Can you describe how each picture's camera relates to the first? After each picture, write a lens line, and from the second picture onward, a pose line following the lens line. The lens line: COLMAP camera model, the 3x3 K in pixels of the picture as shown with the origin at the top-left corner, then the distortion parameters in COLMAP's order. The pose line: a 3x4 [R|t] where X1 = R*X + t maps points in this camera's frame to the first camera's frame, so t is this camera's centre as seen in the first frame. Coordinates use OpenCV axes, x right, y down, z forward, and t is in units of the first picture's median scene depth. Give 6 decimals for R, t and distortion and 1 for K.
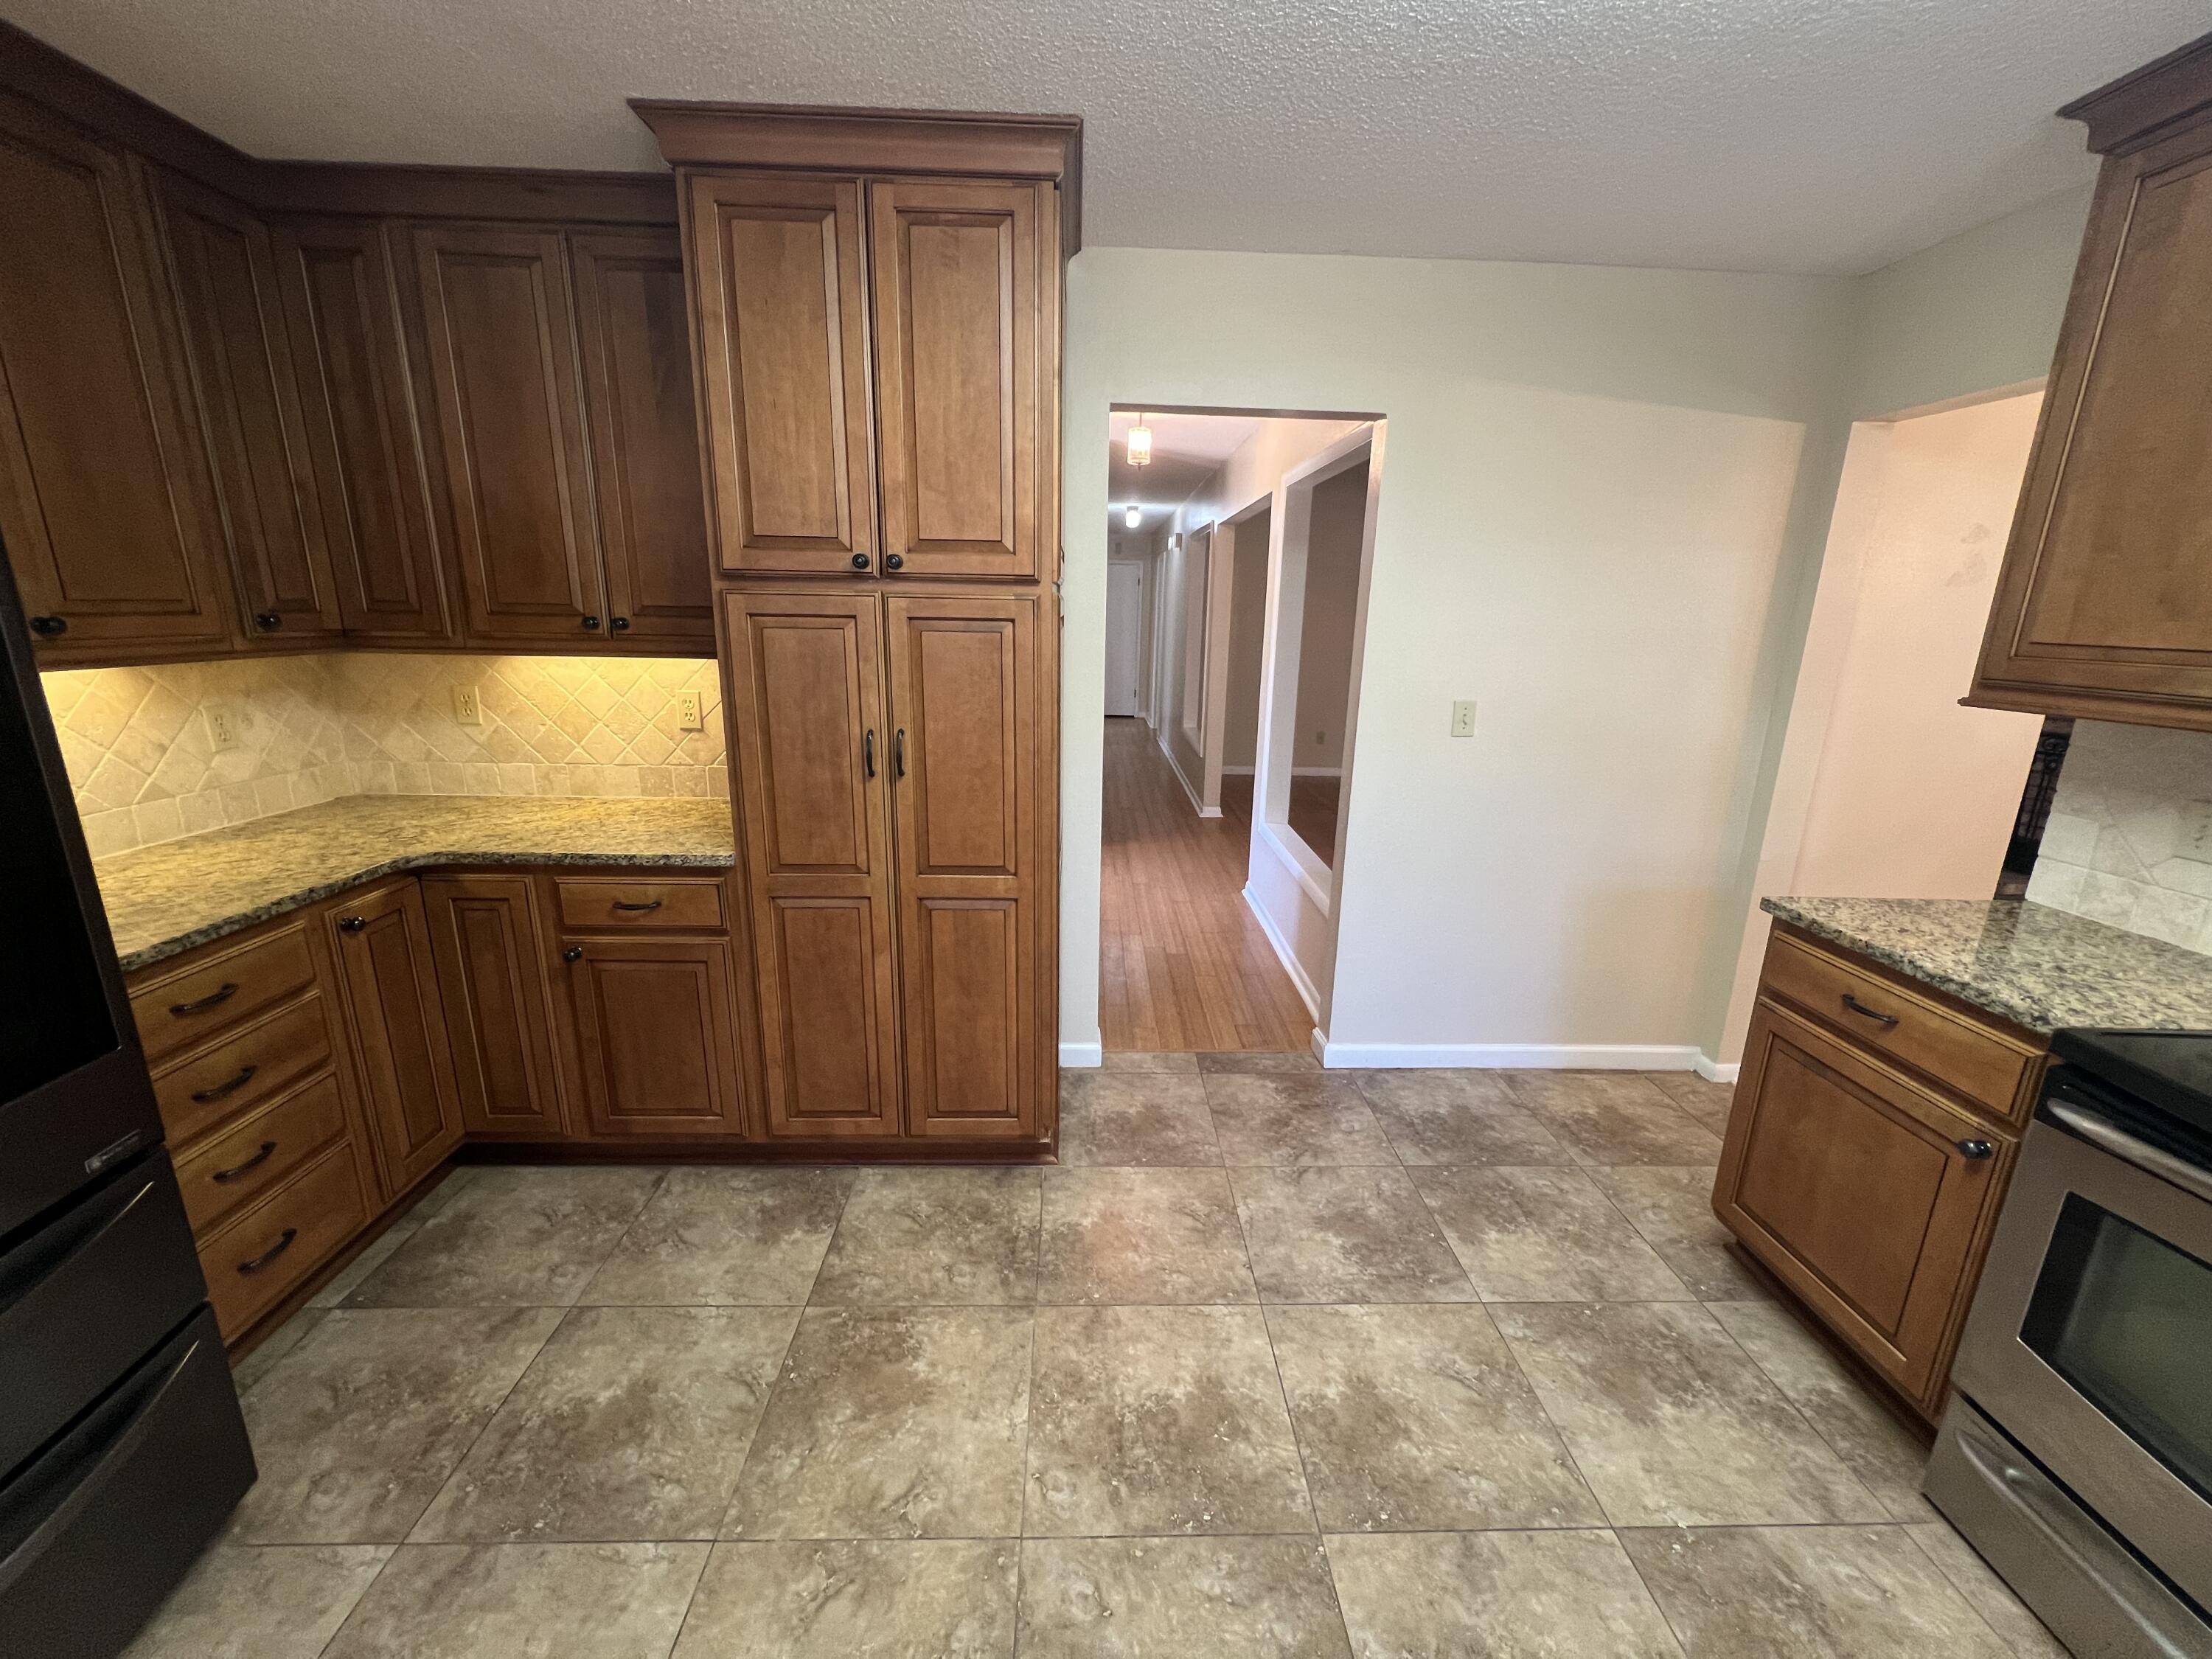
lens RADIAL K [[887.6, 0, 1106.8], [0, 887.6, 832.3], [0, 0, 1]] dist [-0.000662, 0.000876]
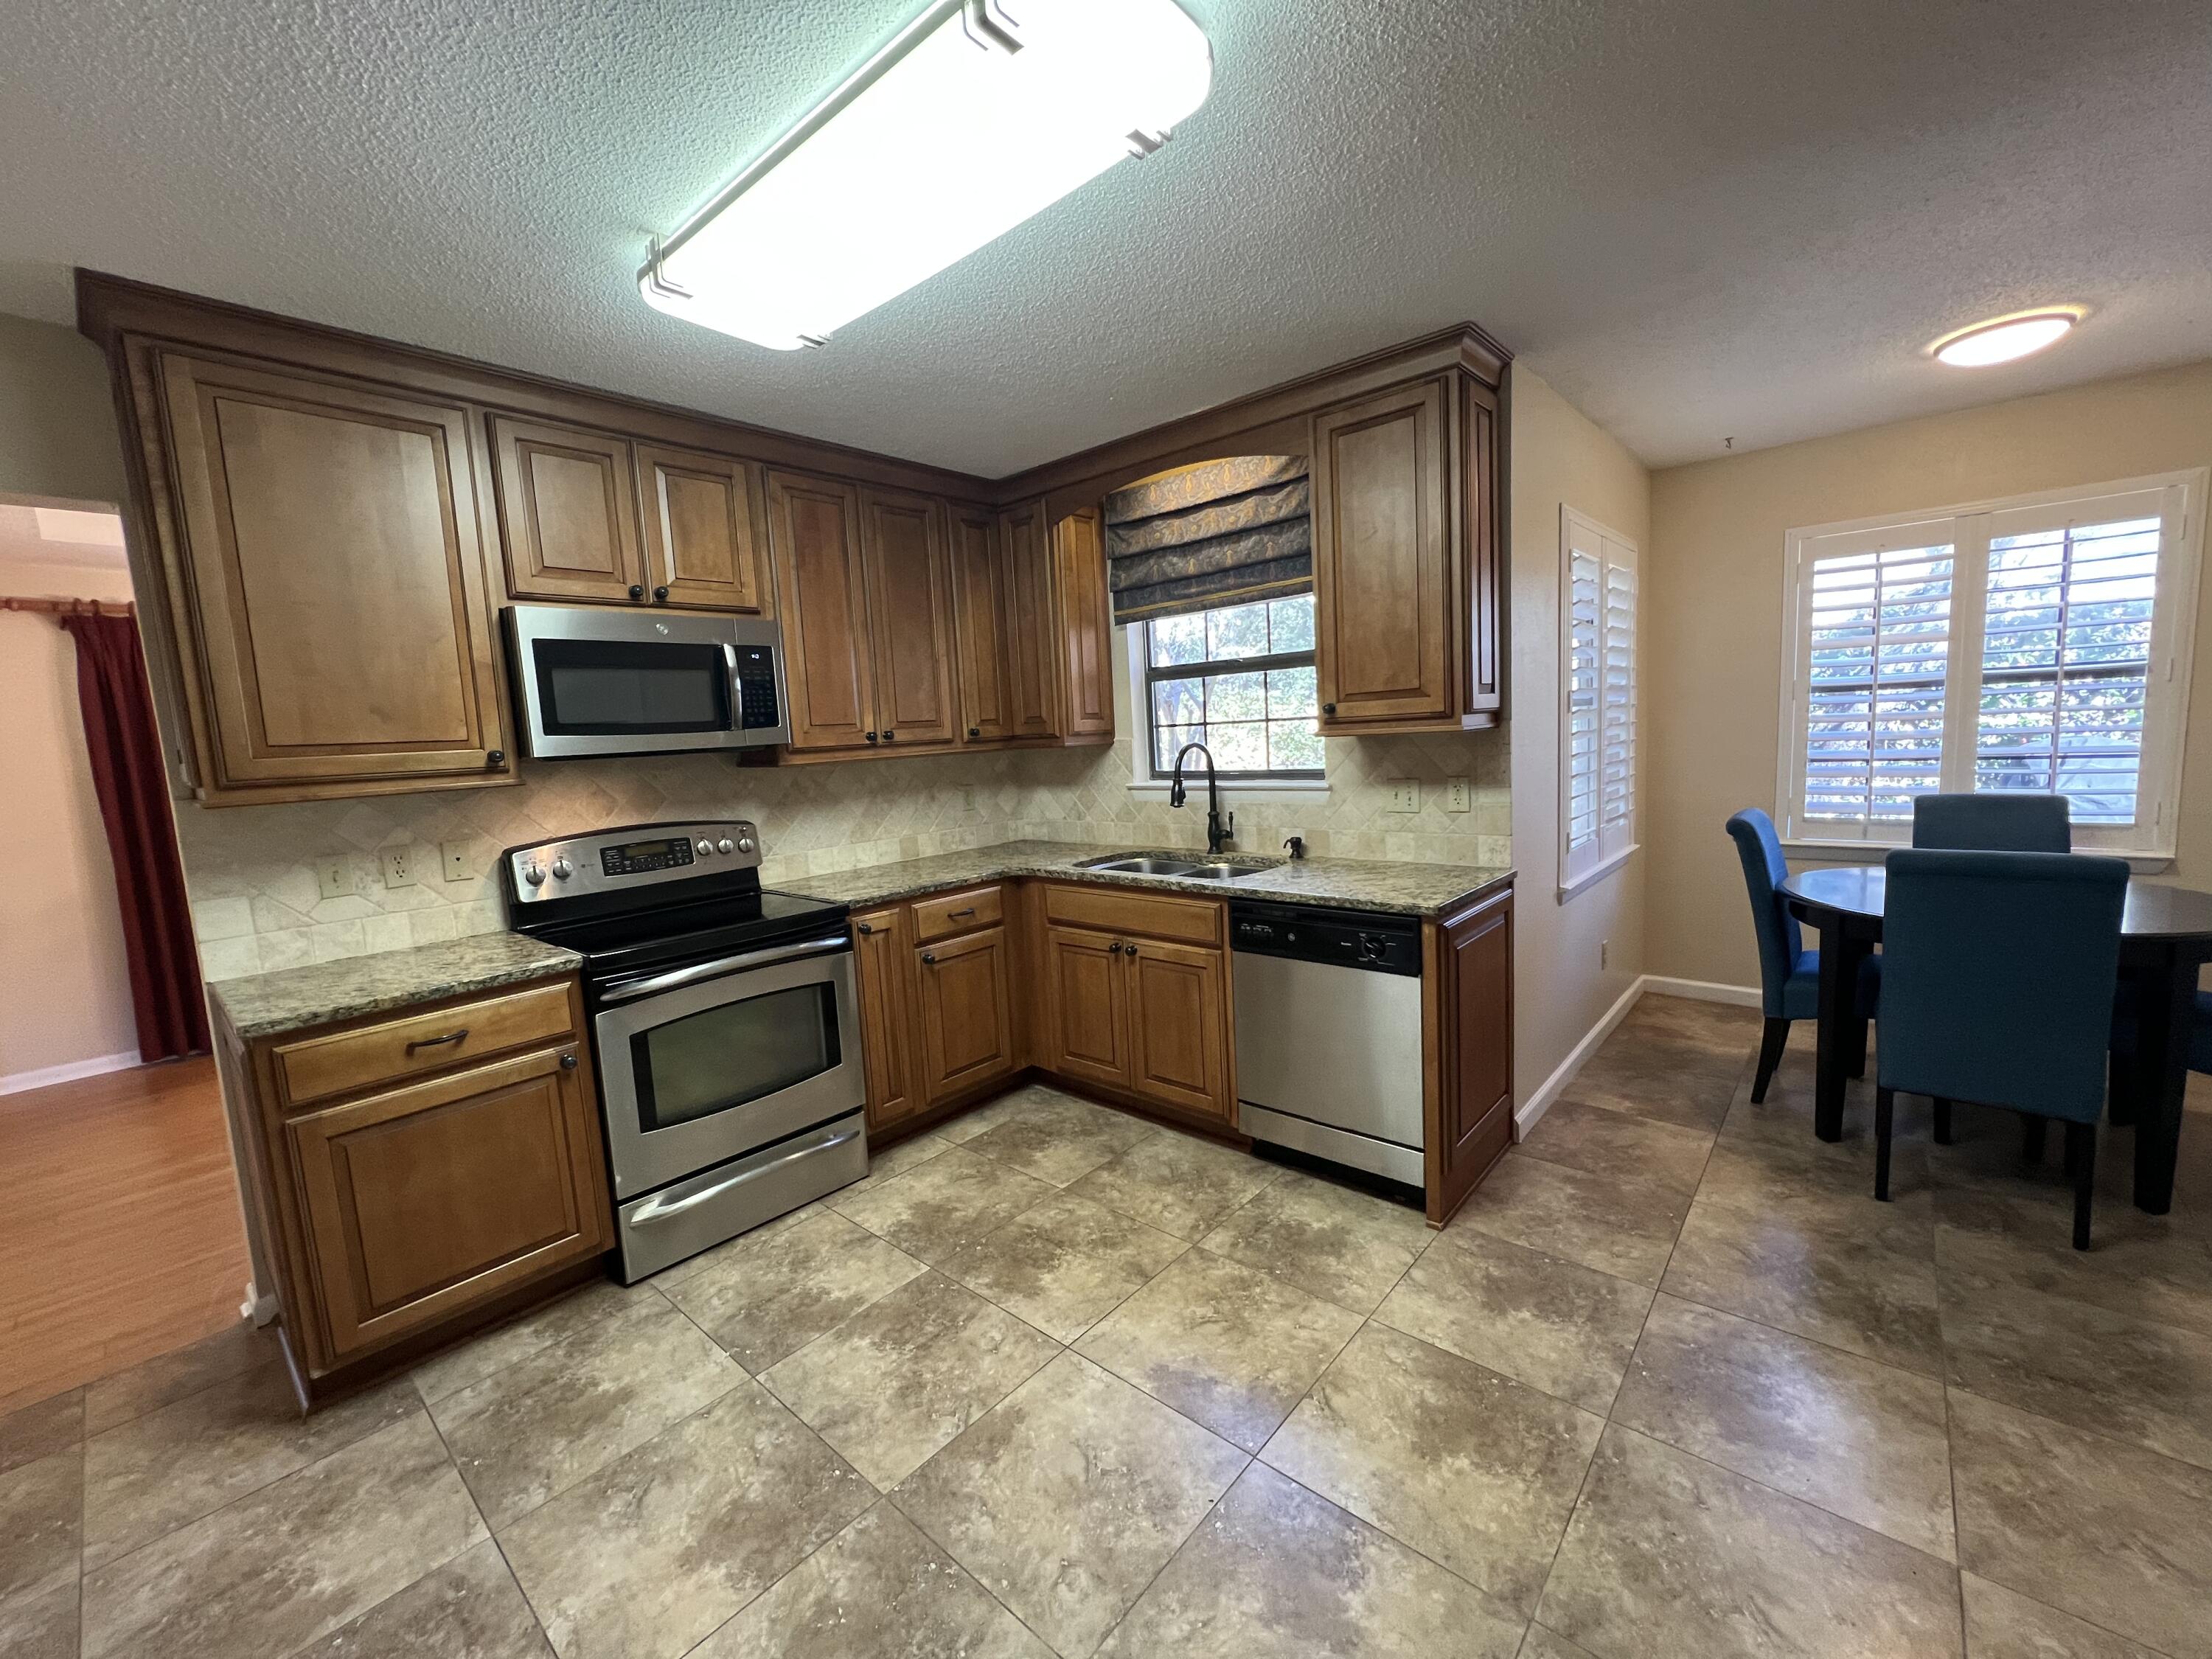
lens RADIAL K [[887.6, 0, 1106.8], [0, 887.6, 832.3], [0, 0, 1]] dist [-0.000662, 0.000876]
pose [[-0.731654, -0.061816, 0.678867, -0.538283], [0.203790, 0.930500, 0.304366, -0.218639], [-0.650501, 0.361037, -0.668207, 1.008208]]
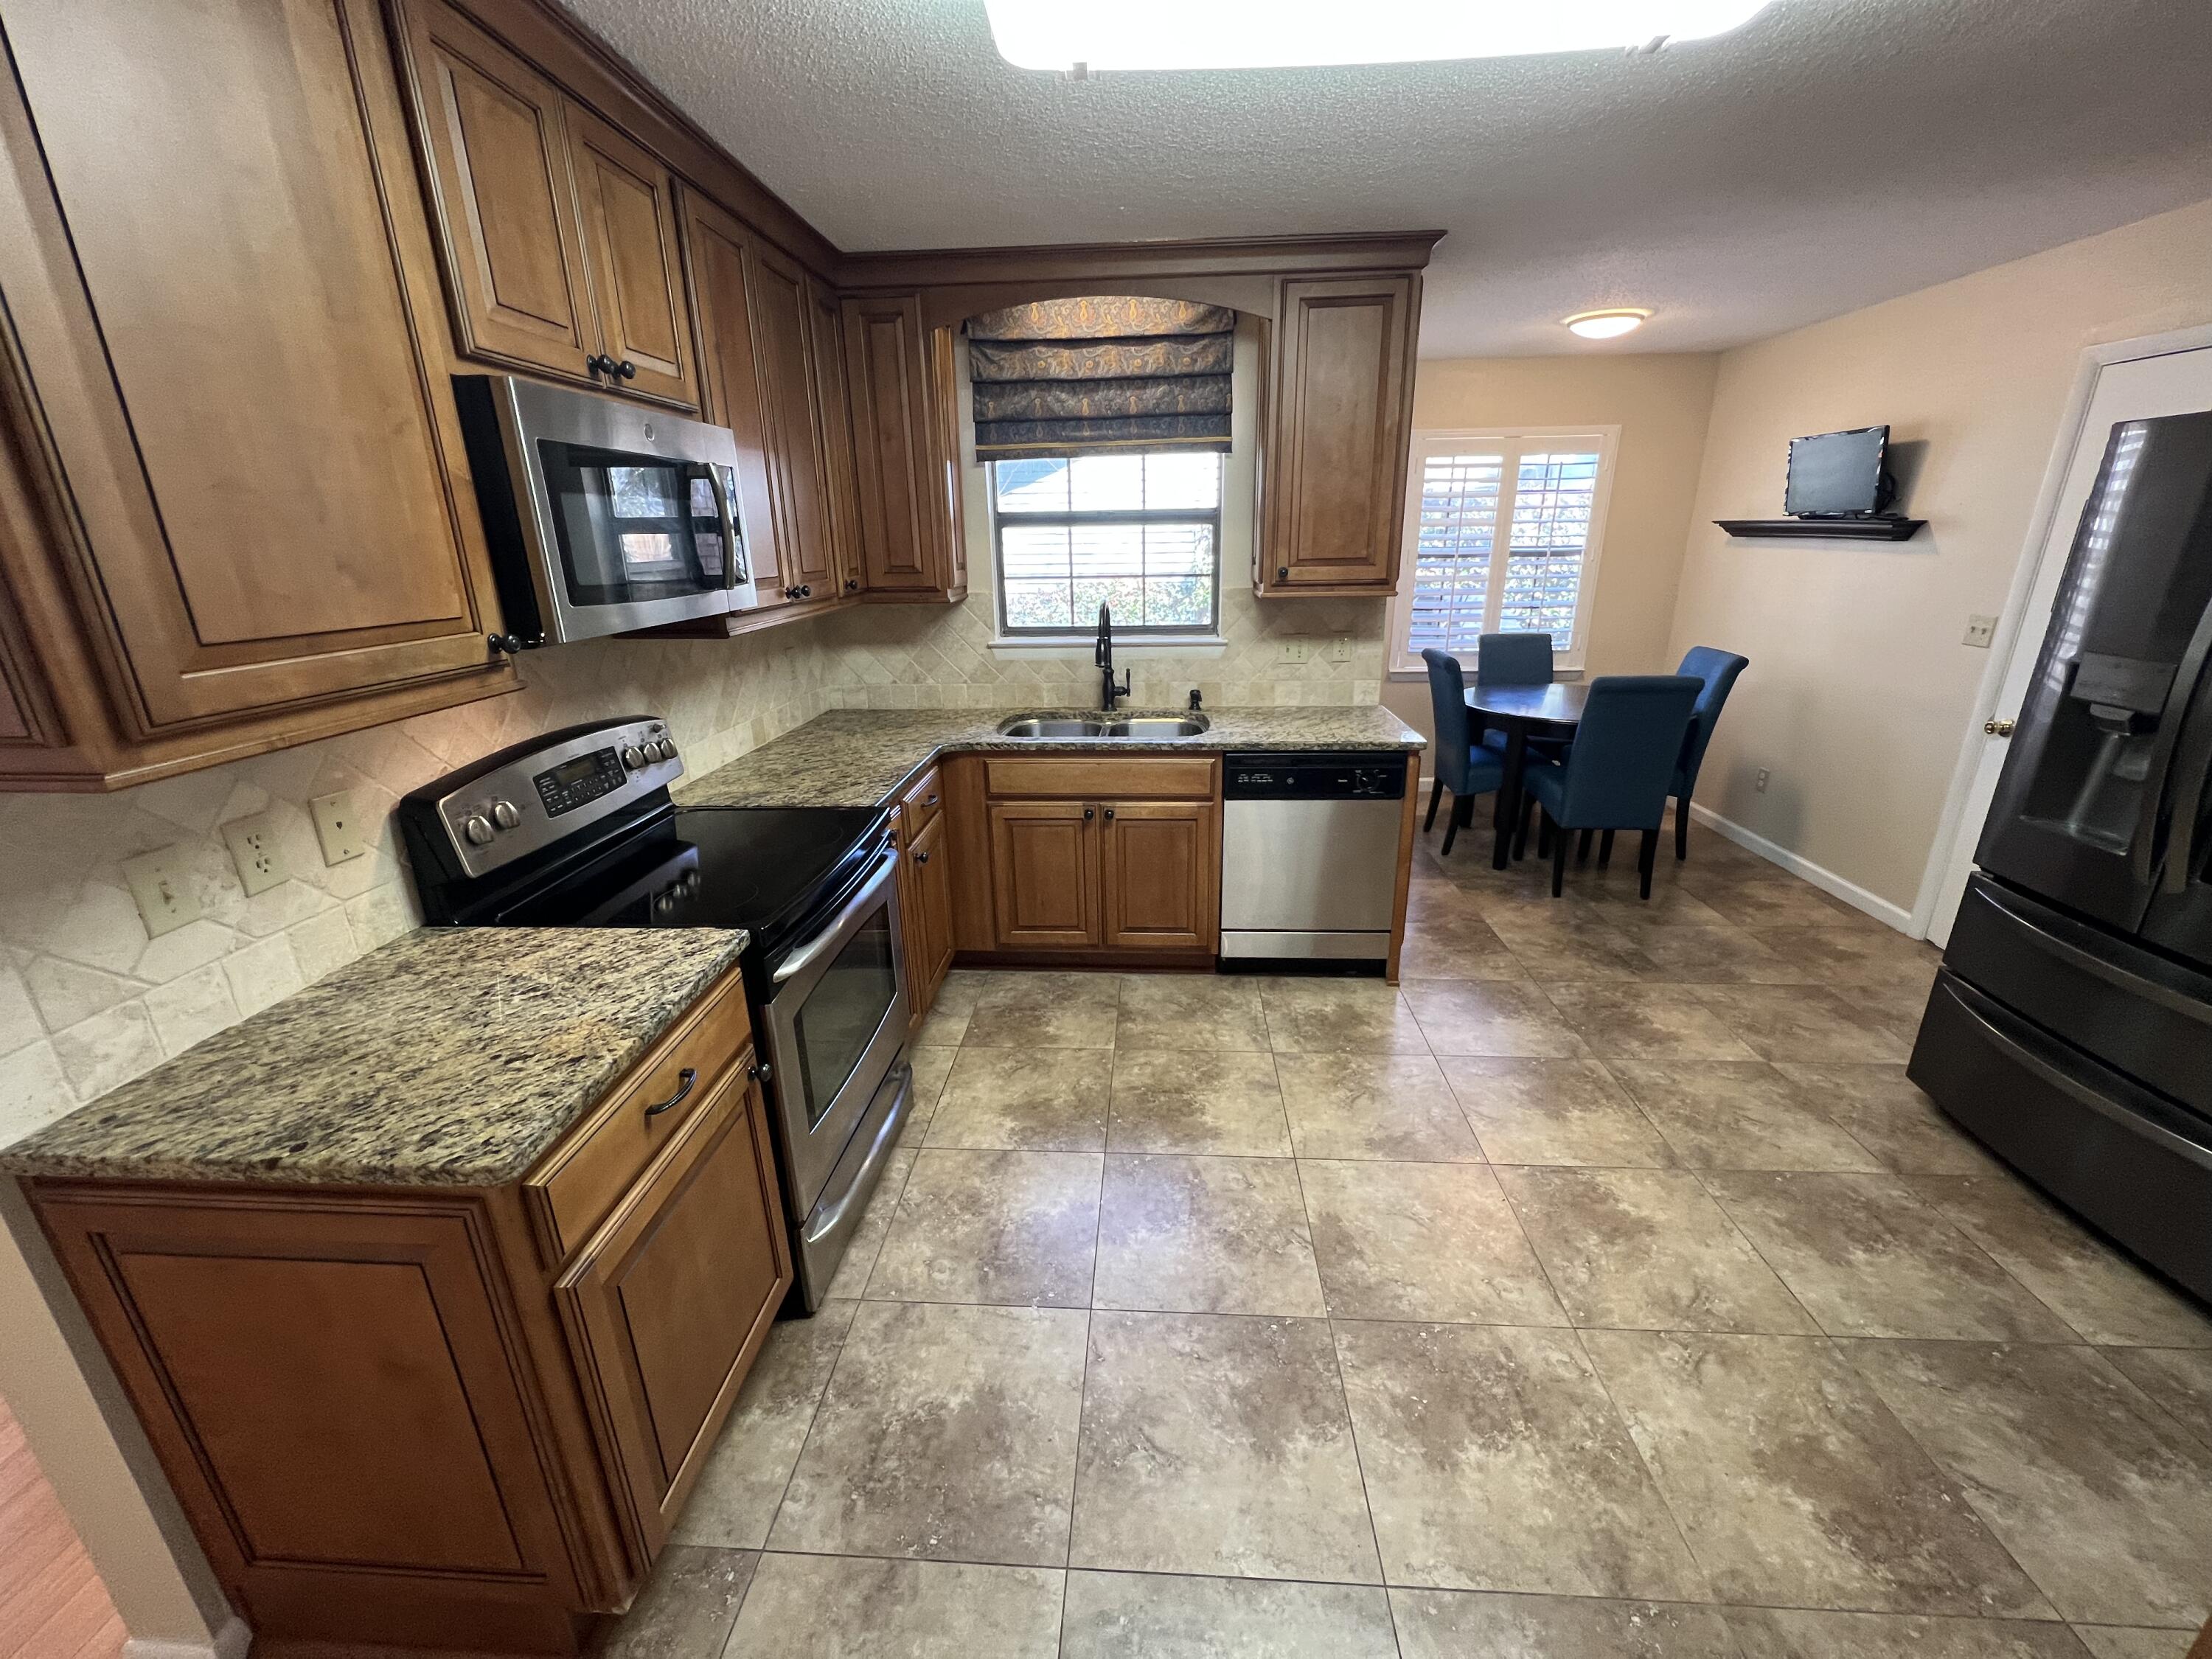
lens RADIAL K [[887.6, 0, 1106.8], [0, 887.6, 832.3], [0, 0, 1]] dist [-0.000662, 0.000876]
pose [[-0.996058, -0.033583, 0.082099, 0.377205], [0.016512, 0.839185, 0.543596, -0.376157], [-0.087152, 0.542809, -0.835322, 1.357239]]
